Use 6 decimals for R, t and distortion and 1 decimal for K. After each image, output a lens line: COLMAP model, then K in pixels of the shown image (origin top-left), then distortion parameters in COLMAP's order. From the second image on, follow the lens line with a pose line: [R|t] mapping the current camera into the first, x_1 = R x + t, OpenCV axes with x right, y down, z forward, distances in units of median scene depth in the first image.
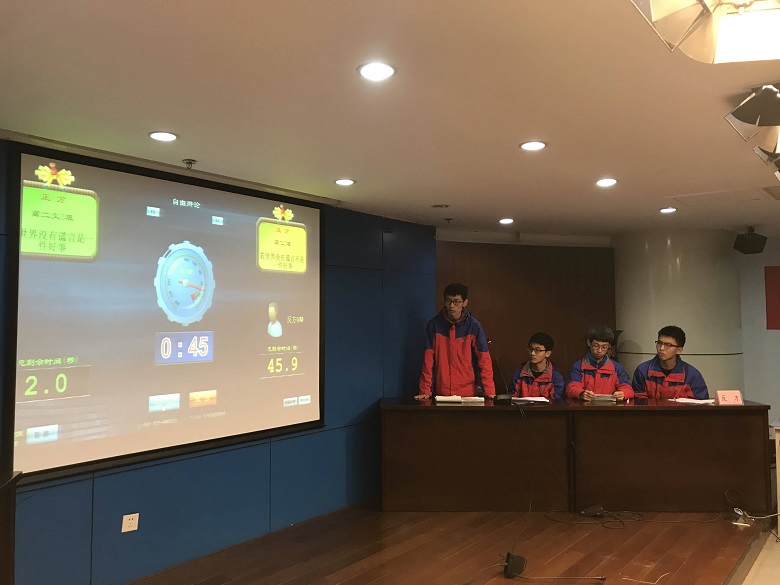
lens RADIAL K [[623.1, 0, 390.0], [0, 623.1, 292.5], [0, 0, 1]] dist [0.008597, -0.010394]
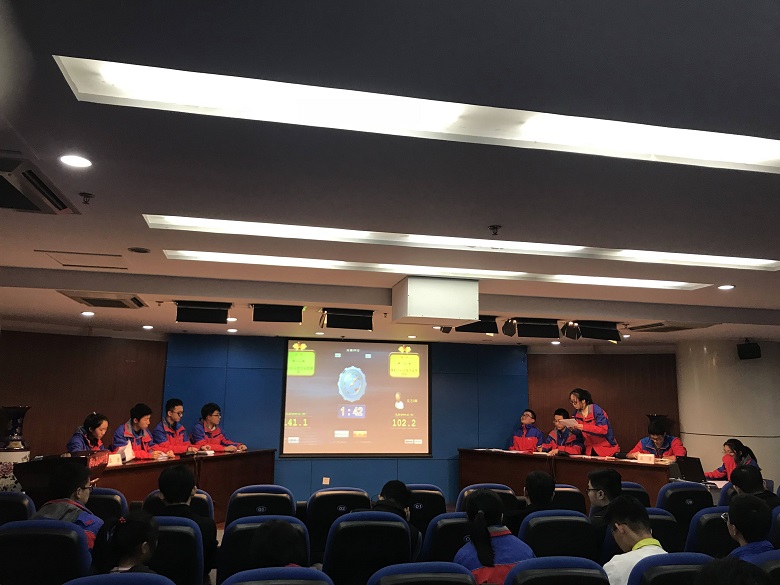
lens RADIAL K [[623.1, 0, 390.0], [0, 623.1, 292.5], [0, 0, 1]] dist [0.008597, -0.010394]
pose [[0.785712, -0.083080, -0.612988, 1.255741], [0.006356, 0.991972, -0.126298, -0.059465], [0.618560, 0.095338, 0.779932, -0.787369]]
